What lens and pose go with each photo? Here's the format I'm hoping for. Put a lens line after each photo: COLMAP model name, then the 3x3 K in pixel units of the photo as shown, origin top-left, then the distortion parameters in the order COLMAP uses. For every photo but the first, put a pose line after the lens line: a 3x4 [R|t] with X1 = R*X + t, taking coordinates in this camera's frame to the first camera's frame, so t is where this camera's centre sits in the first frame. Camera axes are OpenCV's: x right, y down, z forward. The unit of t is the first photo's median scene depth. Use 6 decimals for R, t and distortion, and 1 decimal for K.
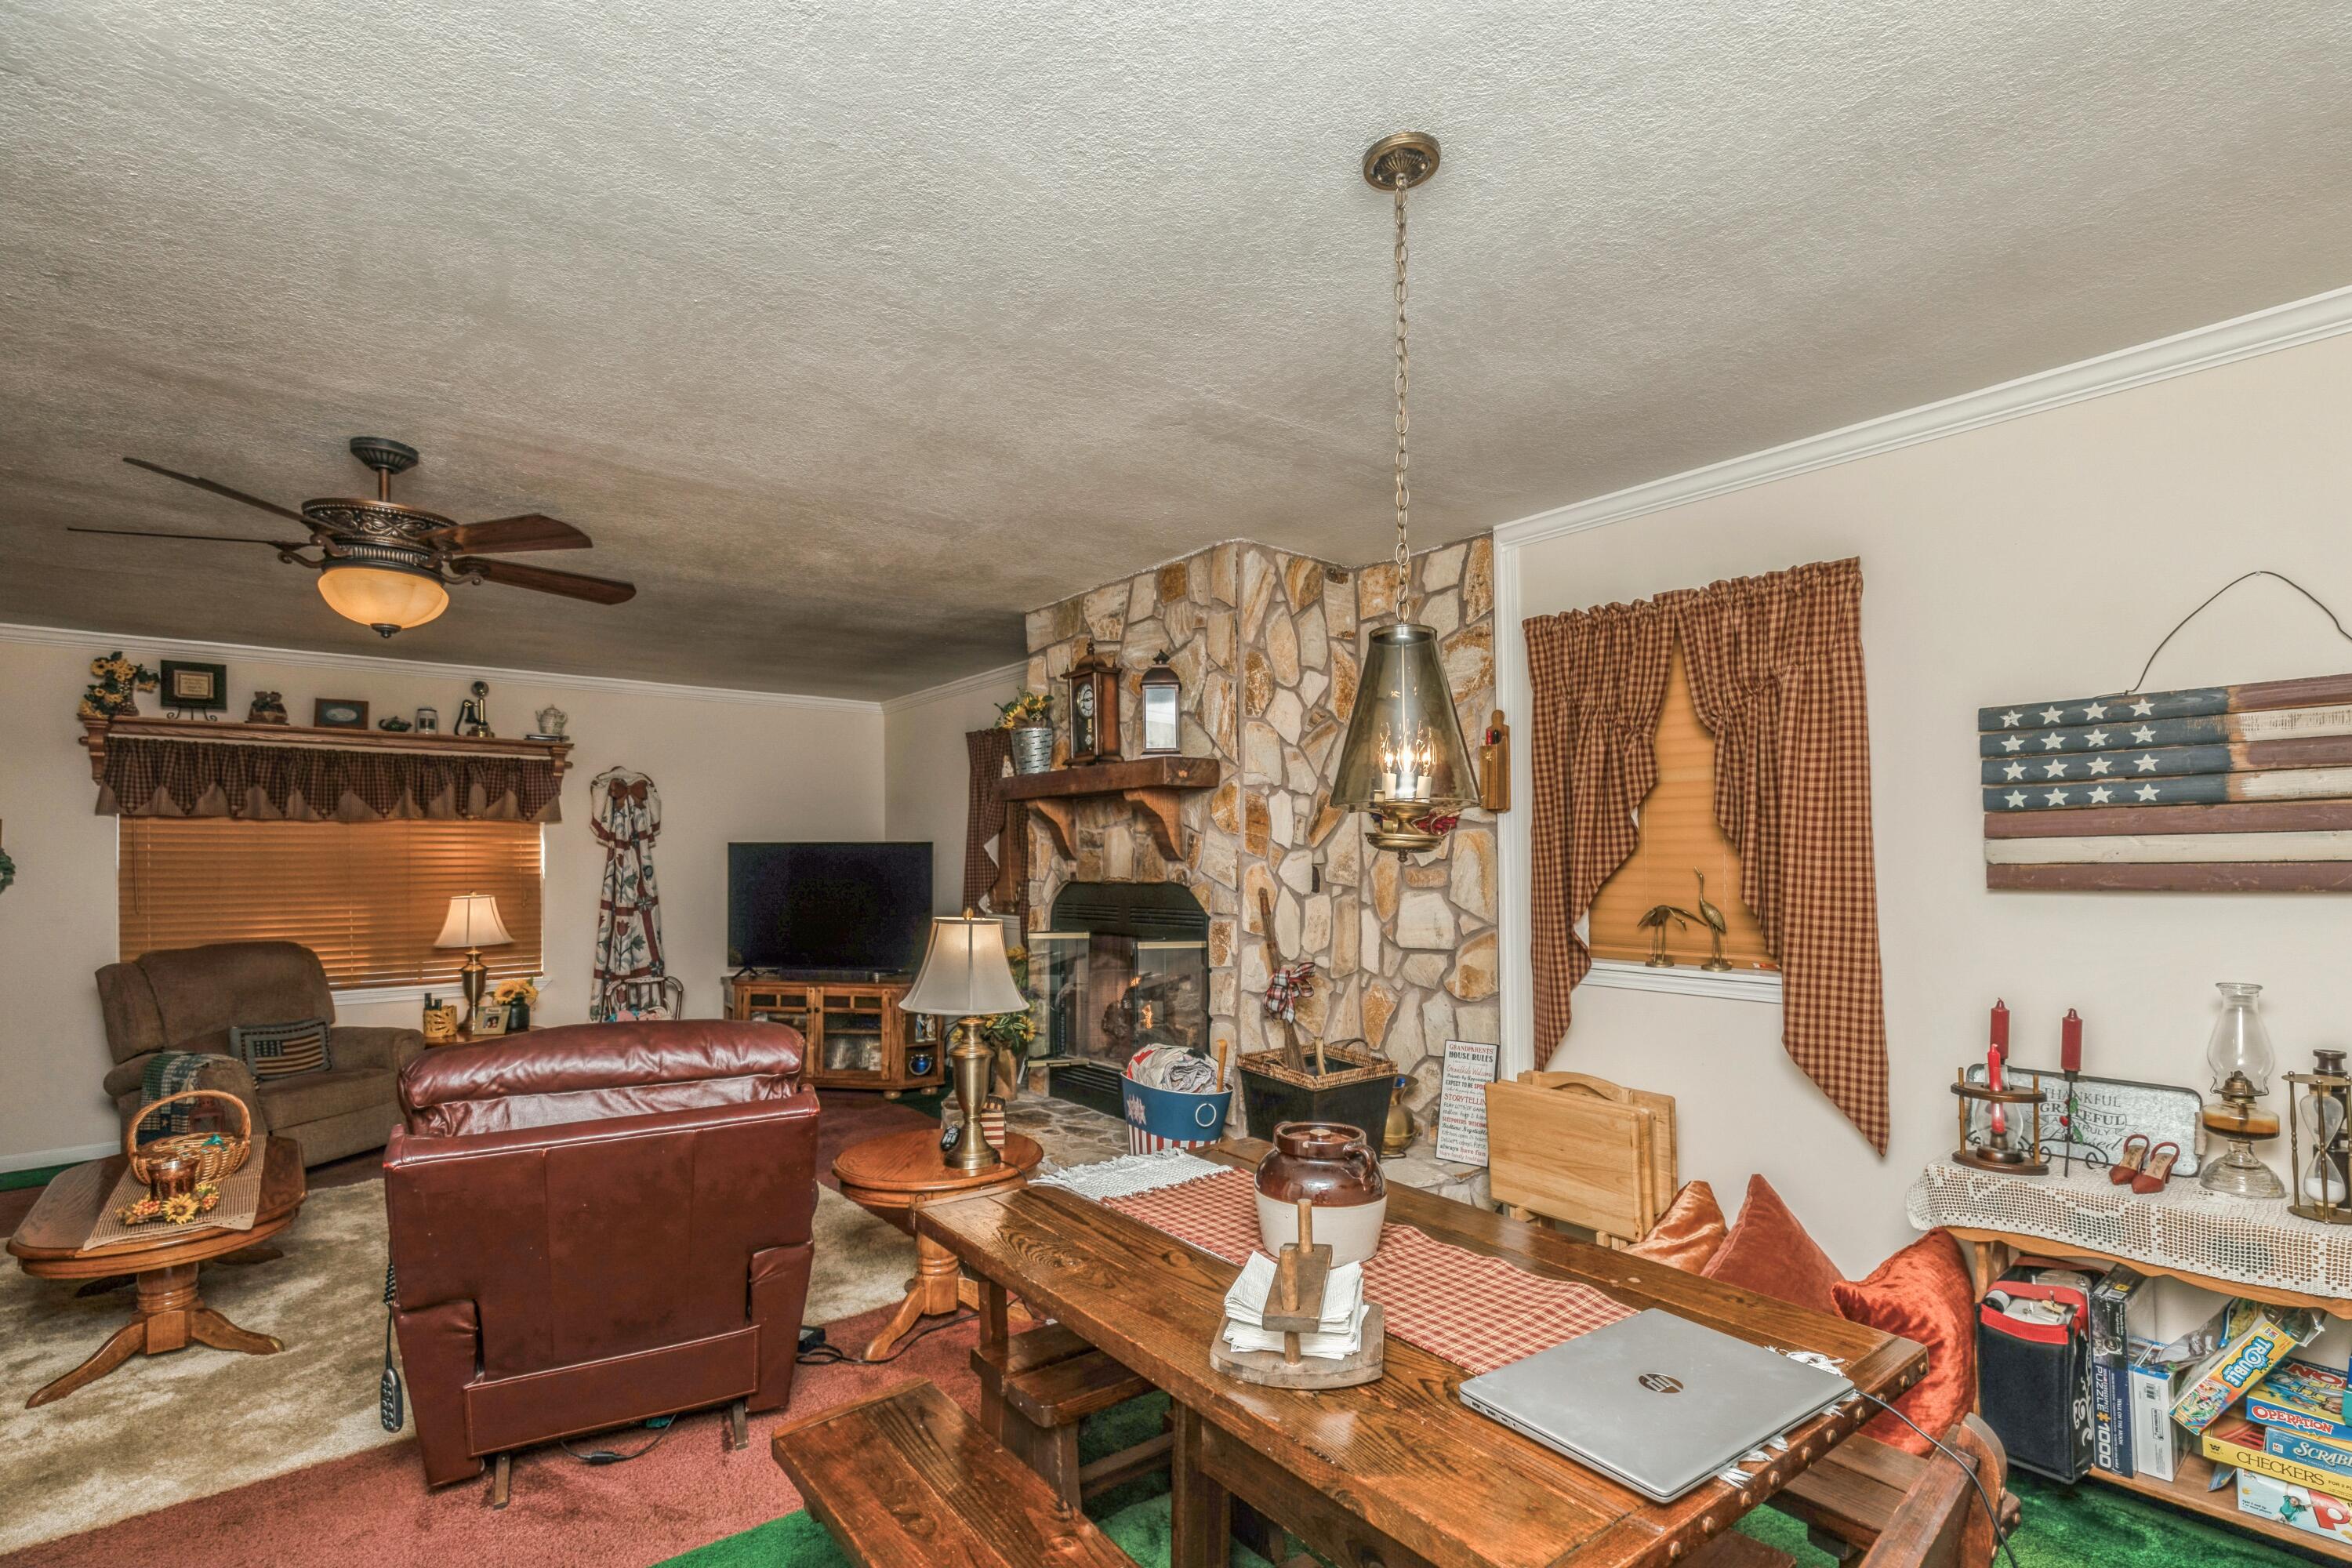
lens RADIAL K [[1067.0, 0, 1193.4], [0, 1067.0, 827.4], [0, 0, 1]] dist [0.003252, 0.001017]
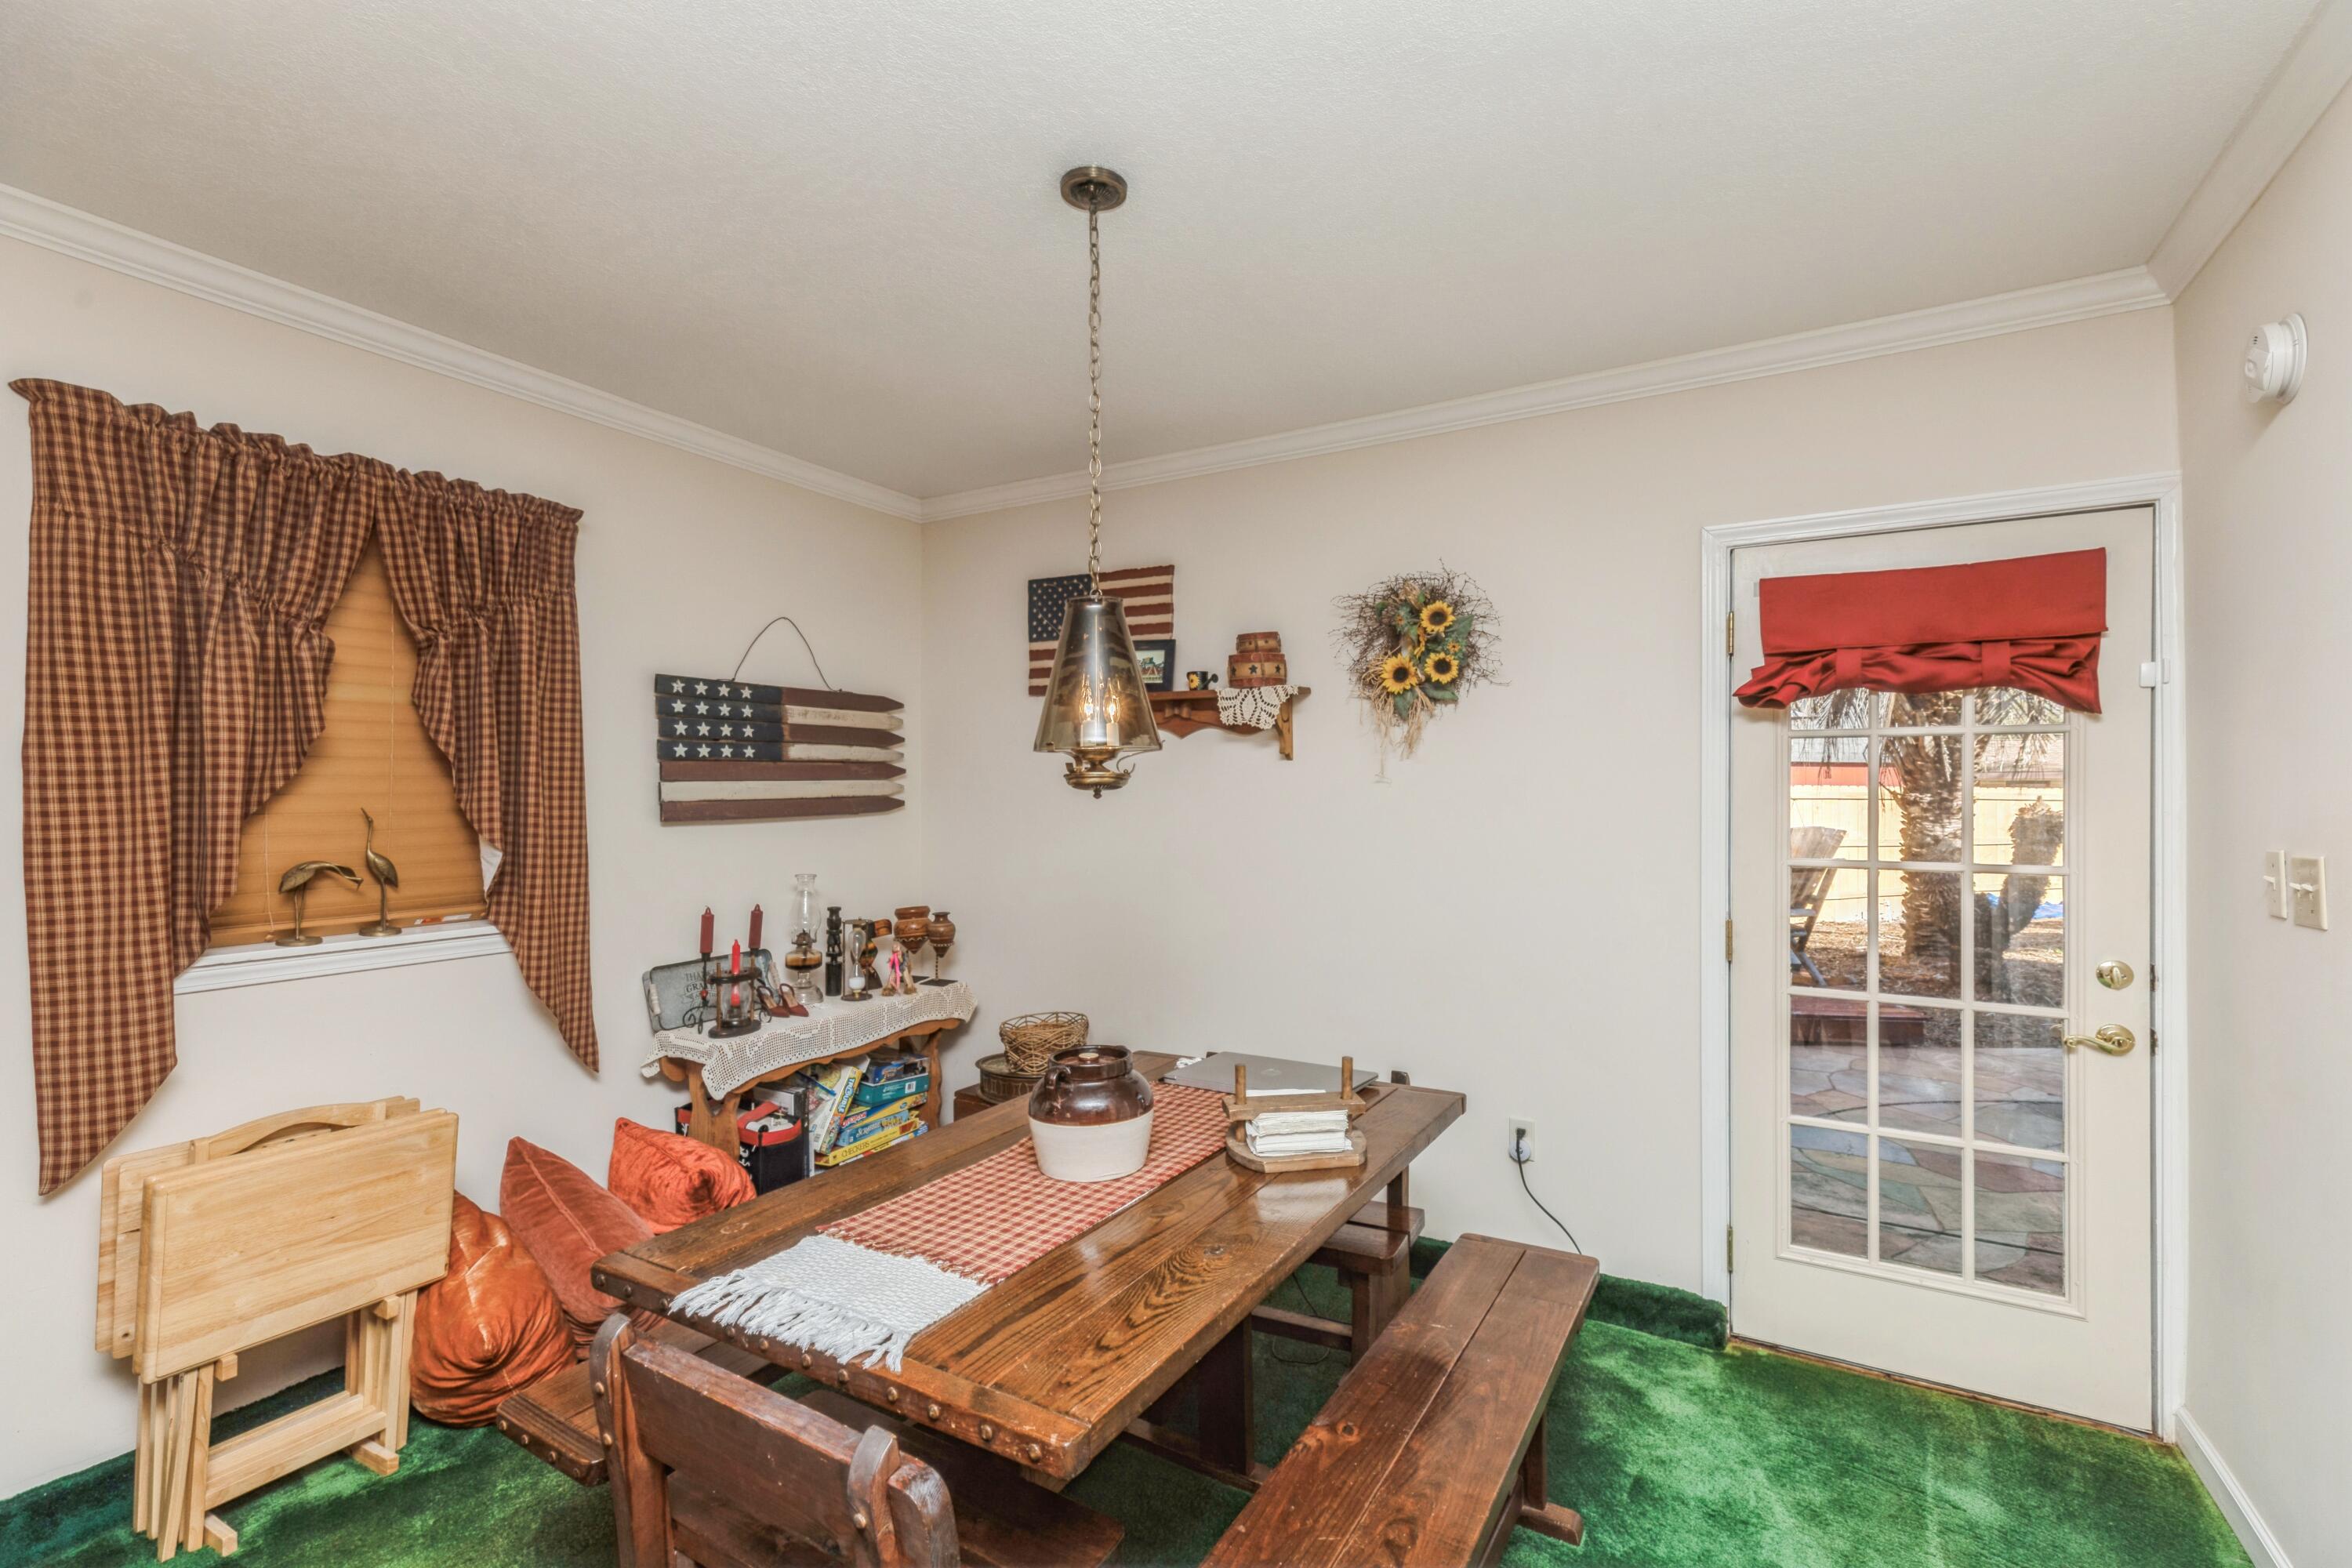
lens RADIAL K [[1067.0, 0, 1175.5], [0, 1067.0, 778.9], [0, 0, 1]] dist [0.003252, 0.001017]
pose [[-0.353894, 0.017071, 0.935130, -0.630151], [-0.021666, 0.999415, -0.026443, 0.028532], [-0.935035, -0.029618, -0.353317, 0.916089]]
